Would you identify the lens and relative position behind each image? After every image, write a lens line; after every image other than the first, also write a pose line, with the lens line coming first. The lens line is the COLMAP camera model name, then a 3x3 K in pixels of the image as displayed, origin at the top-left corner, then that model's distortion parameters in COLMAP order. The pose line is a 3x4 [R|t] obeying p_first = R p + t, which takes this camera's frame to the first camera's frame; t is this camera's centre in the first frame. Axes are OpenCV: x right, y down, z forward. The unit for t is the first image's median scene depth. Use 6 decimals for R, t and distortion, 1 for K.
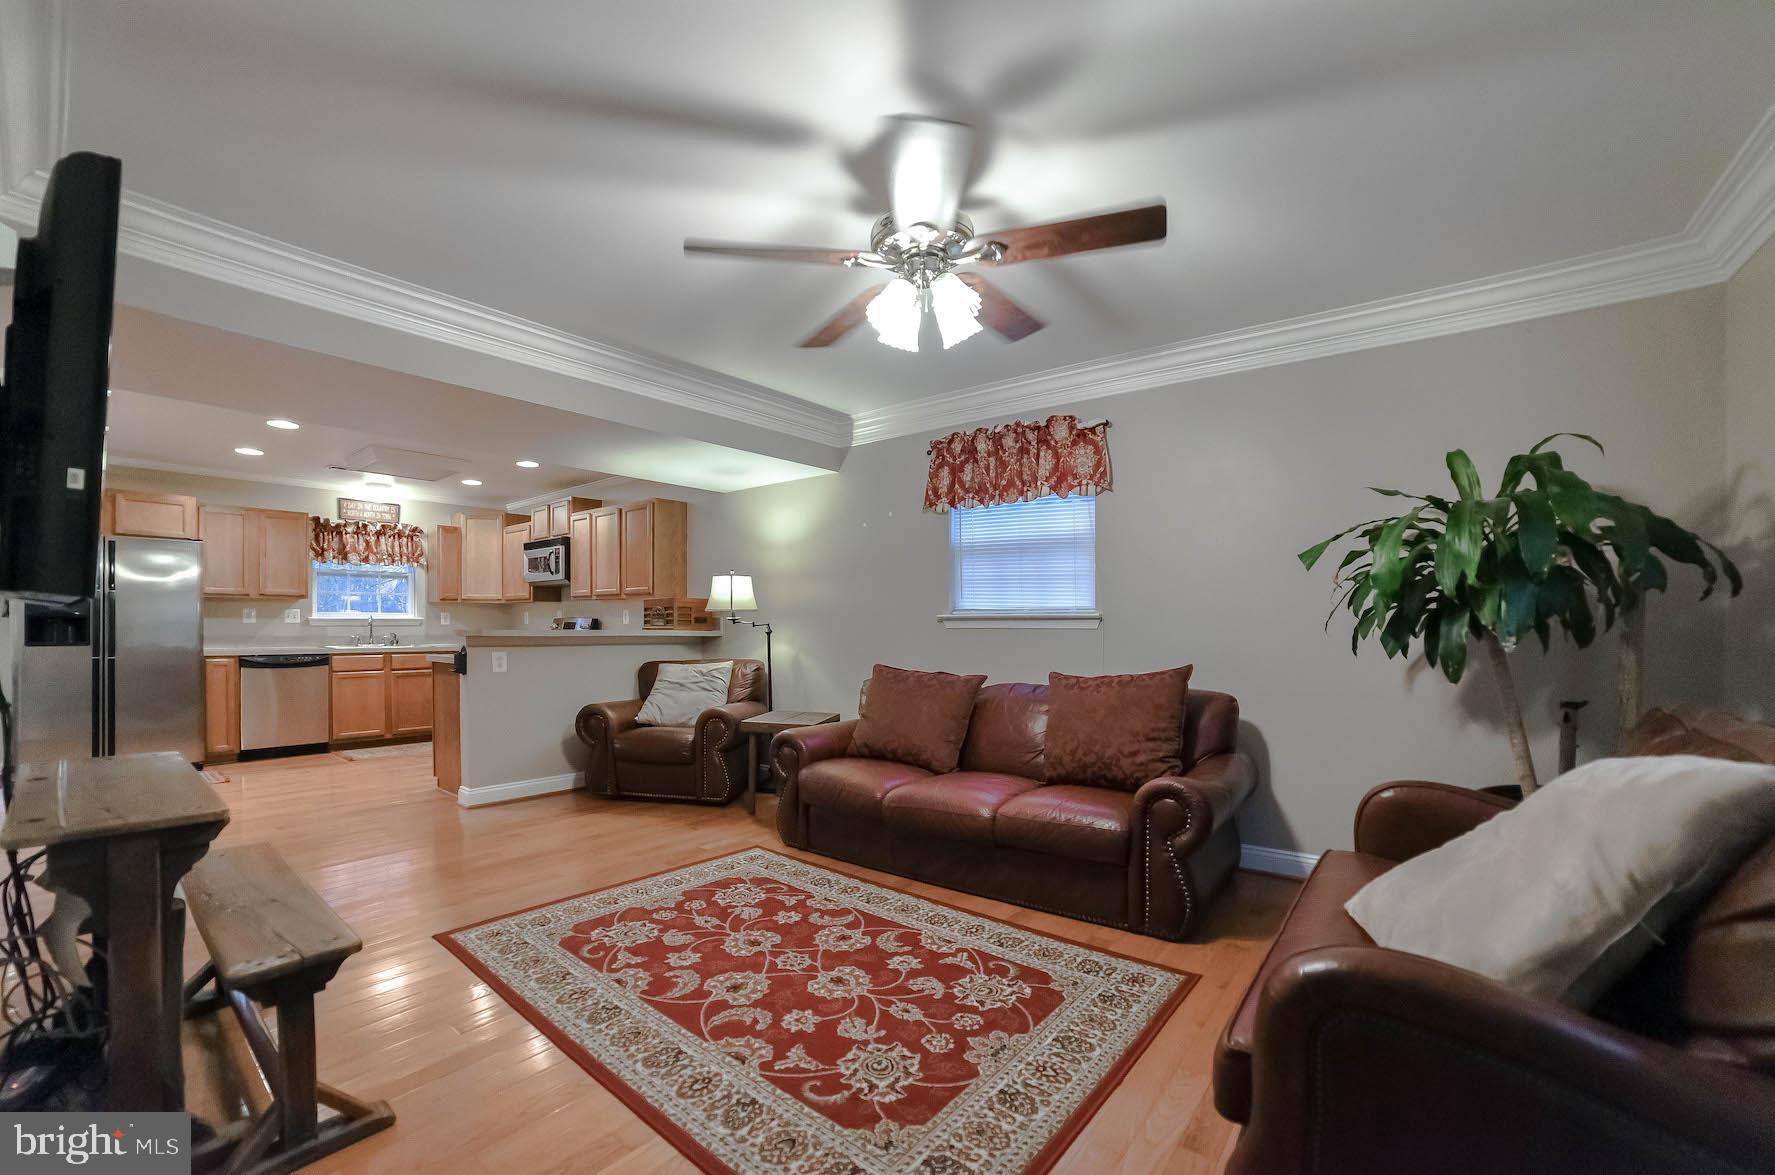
lens RADIAL K [[728.7, 0, 867.1], [0, 728.7, 624.3], [0, 0, 1]] dist [-0.073559, 0.000172]
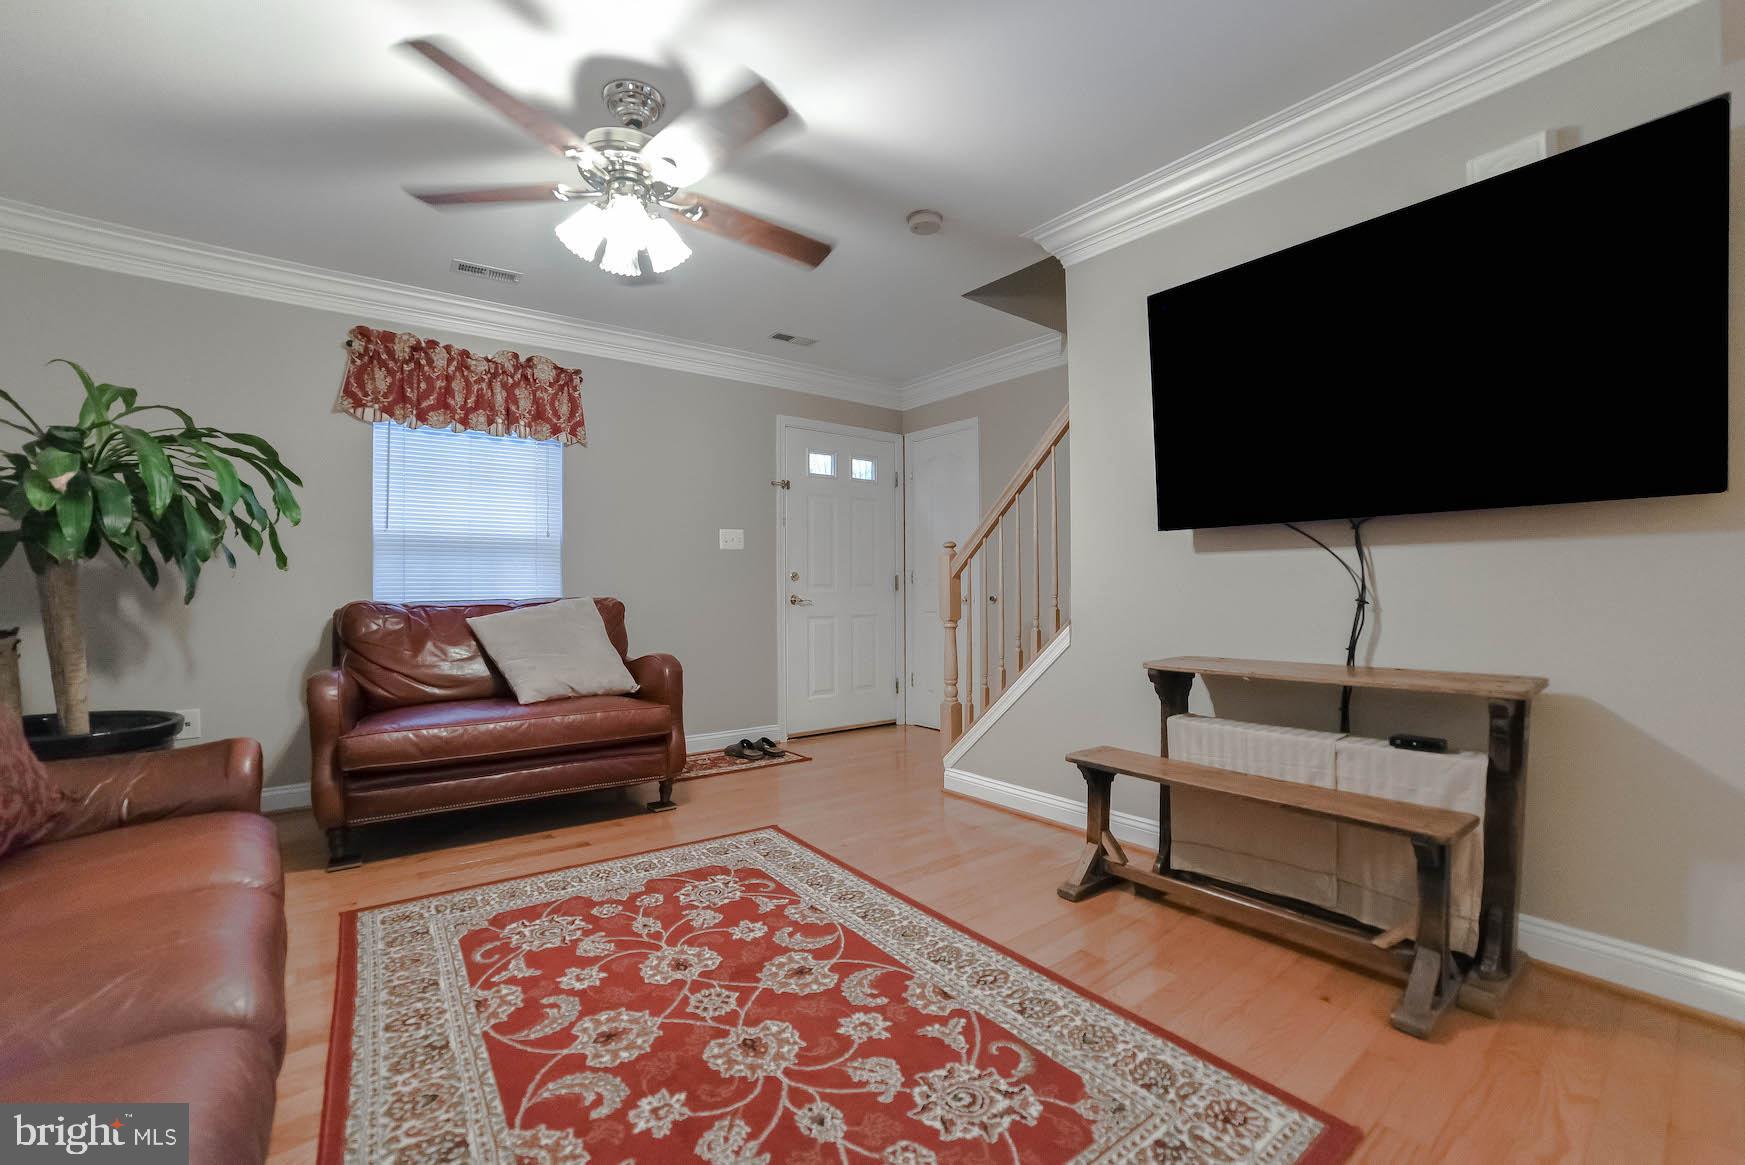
lens RADIAL K [[724.5, 0, 882.4], [0, 724.5, 589.8], [0, 0, 1]] dist [-0.112394, 0.045329]
pose [[-0.980473, 0.007459, 0.196511, -0.412121], [0.006597, 0.999966, -0.005042, 0.063818], [-0.196542, -0.003647, -0.980489, 1.664448]]
